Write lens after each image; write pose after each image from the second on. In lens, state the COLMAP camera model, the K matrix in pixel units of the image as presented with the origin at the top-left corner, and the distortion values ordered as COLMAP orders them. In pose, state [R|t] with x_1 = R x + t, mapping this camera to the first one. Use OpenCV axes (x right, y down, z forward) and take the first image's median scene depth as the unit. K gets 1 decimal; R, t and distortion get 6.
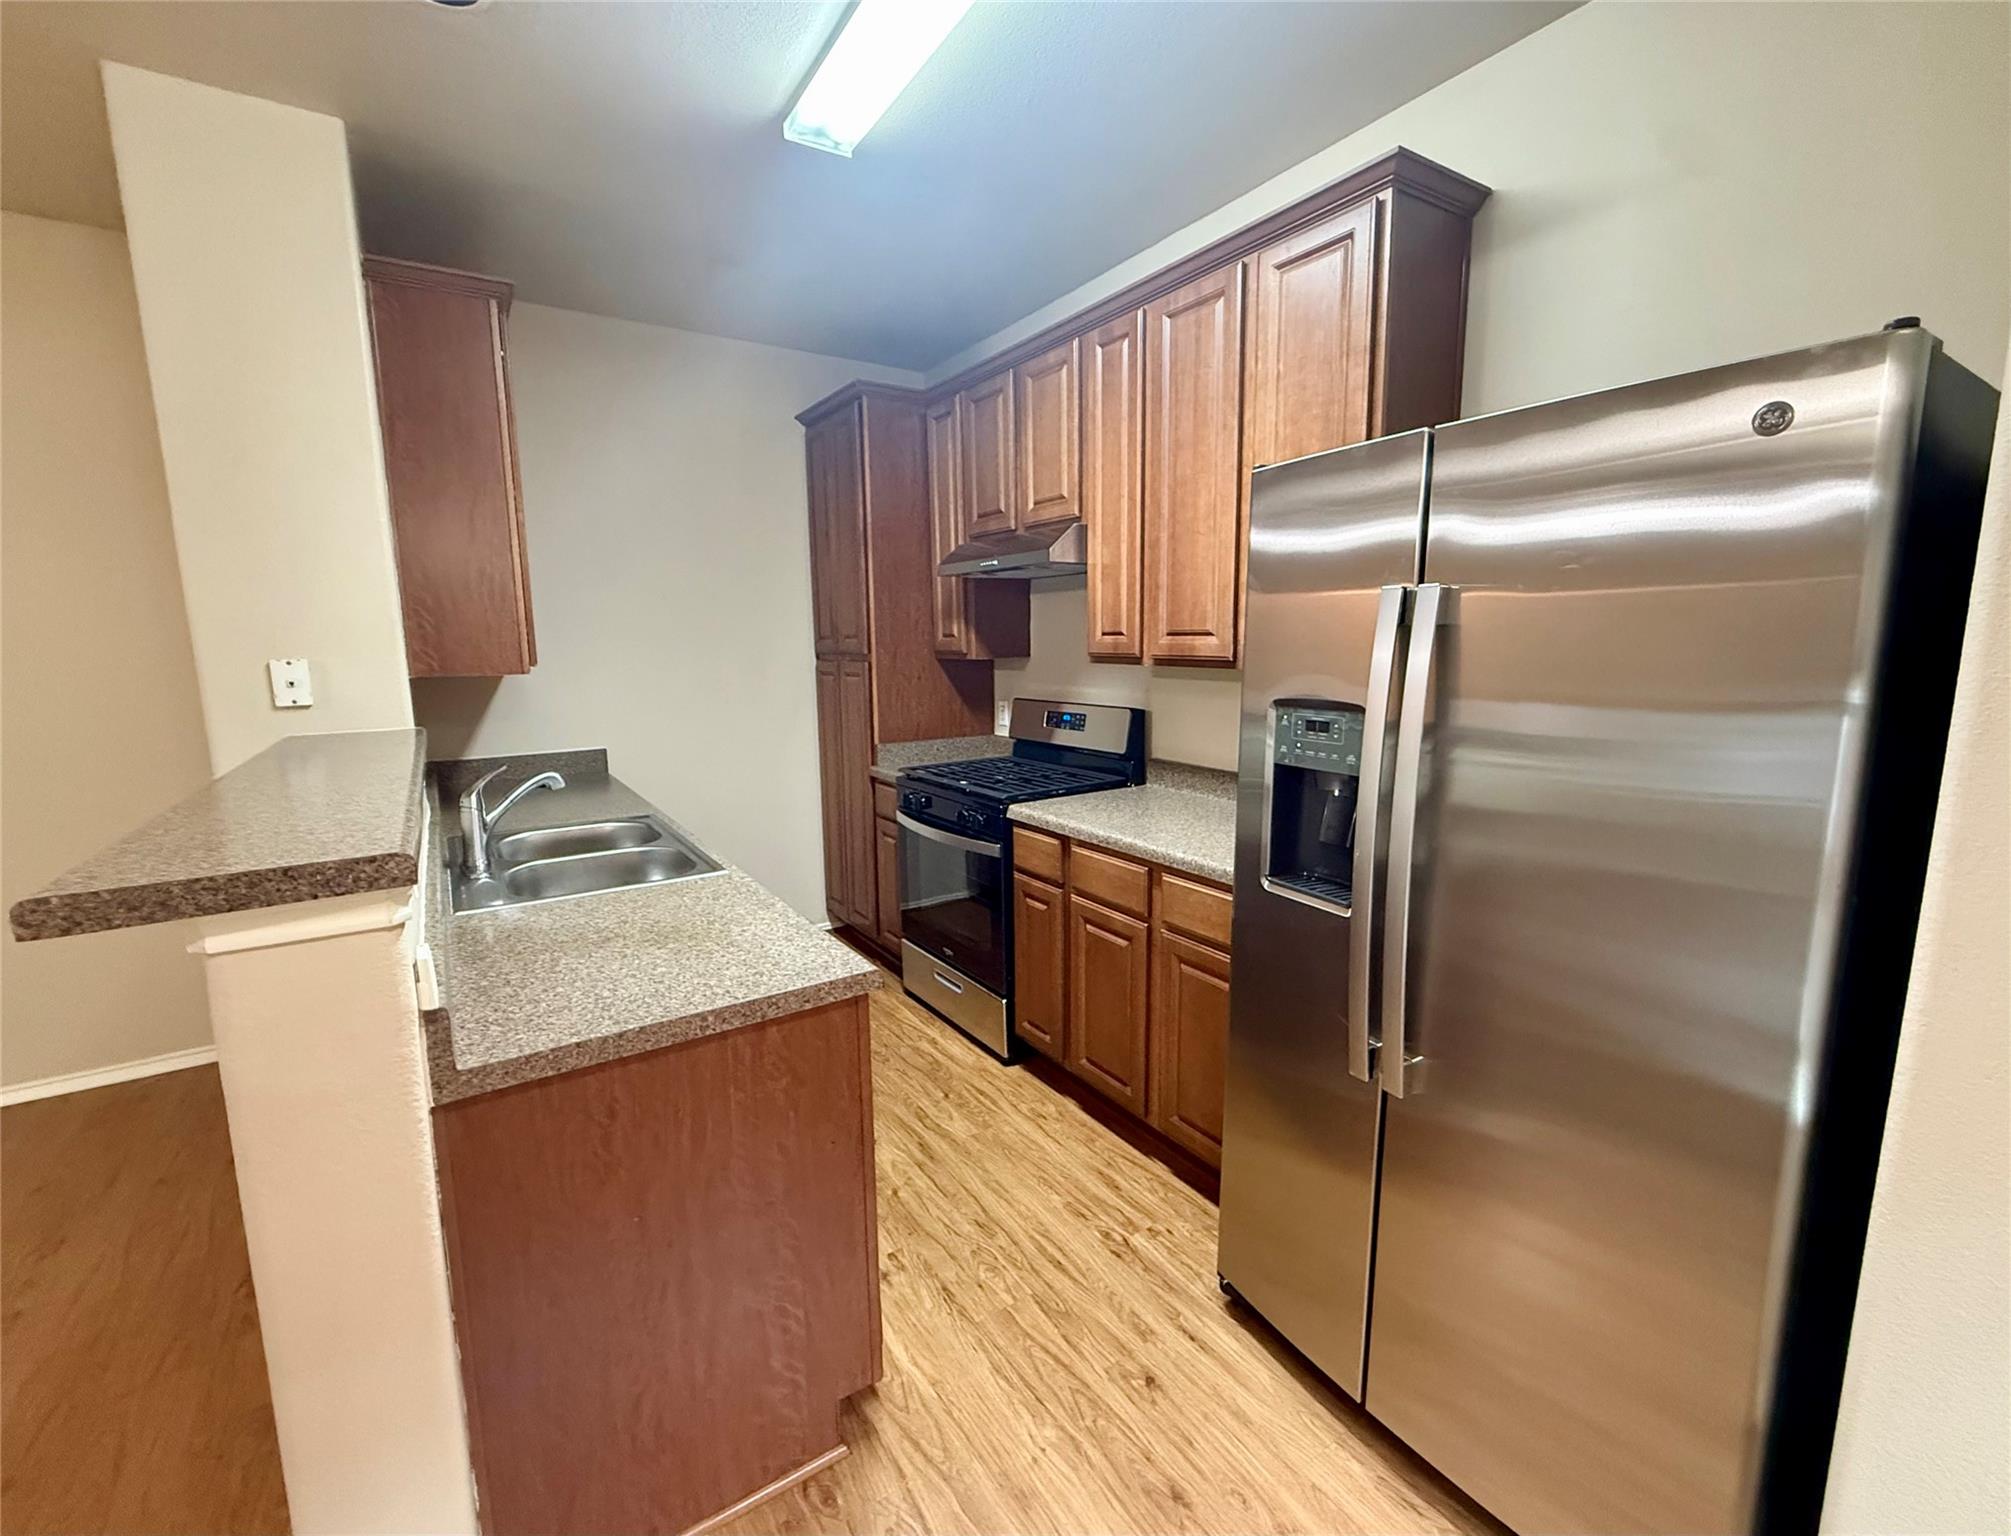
lens RADIAL K [[858.0, 0, 1005.5], [0, 858.0, 768.0], [0, 0, 1]] dist [-0.000025, -0.000235]
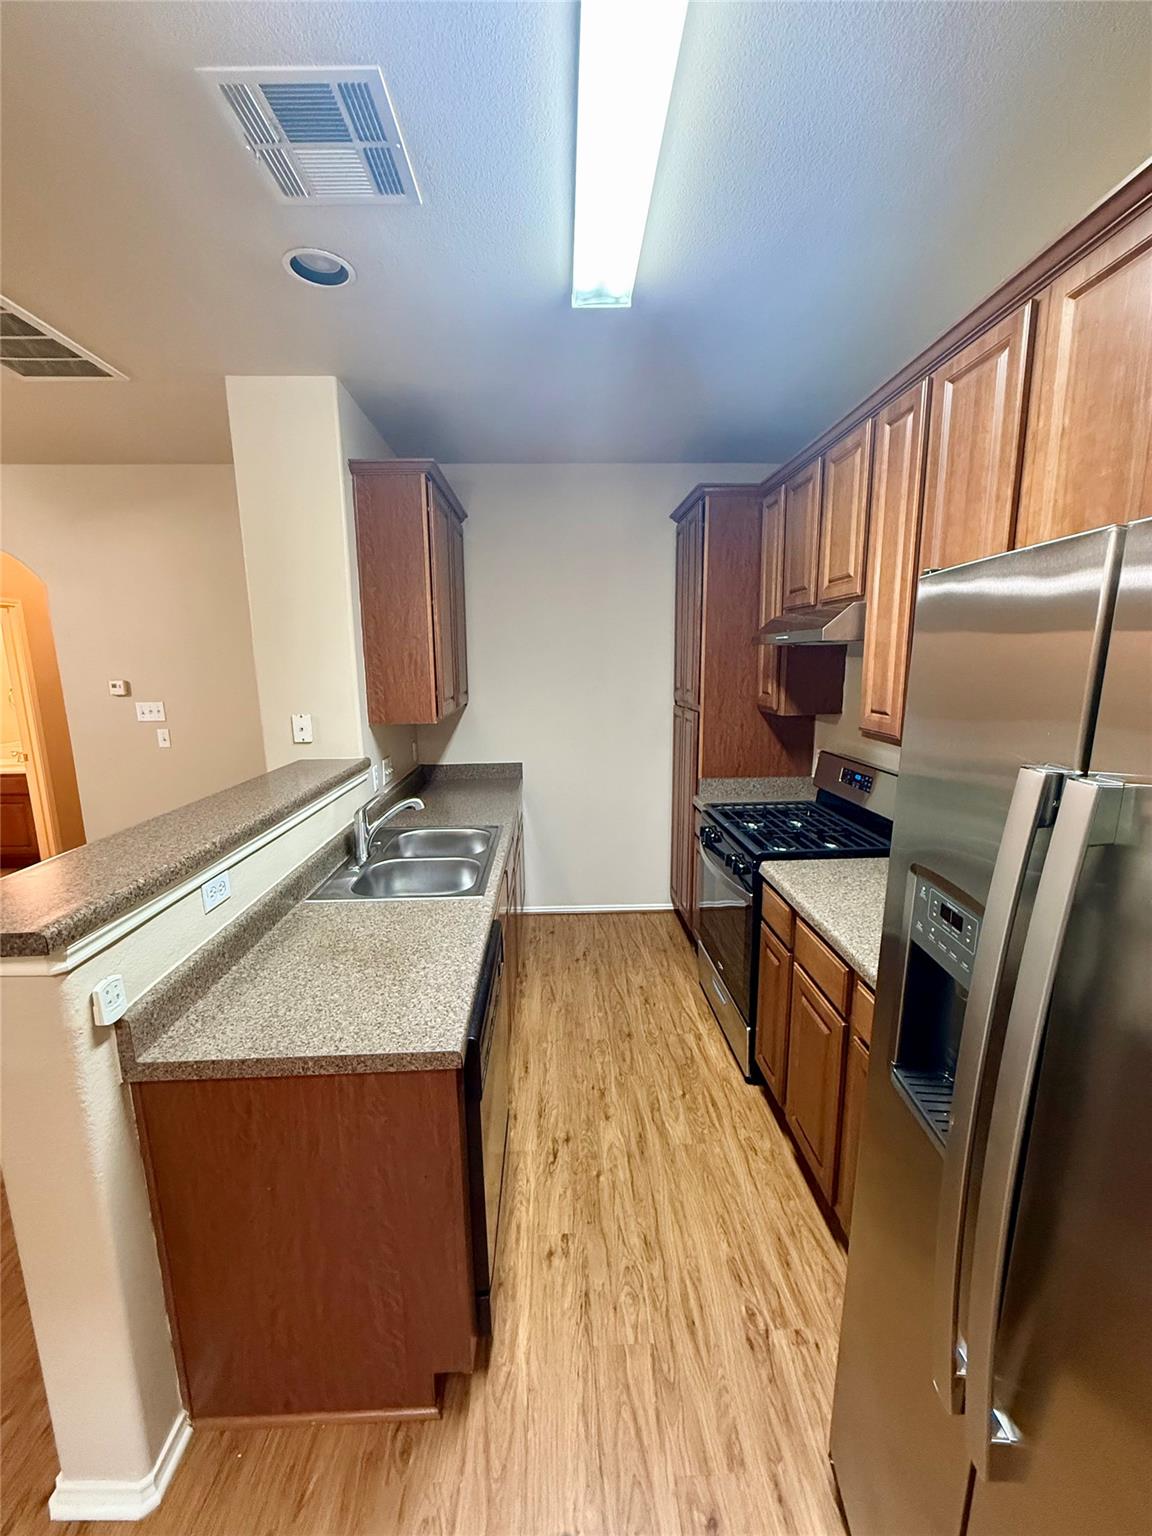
lens RADIAL K [[609.1, 0, 573.0], [0, 609.1, 765.0], [0, 0, 1]] dist [0.000325, -0.000195]
pose [[0.854751, 0.091776, -0.510859, 0.230069], [-0.077342, 0.995776, 0.049487, -0.124696], [0.513243, -0.002788, 0.858239, 0.243887]]
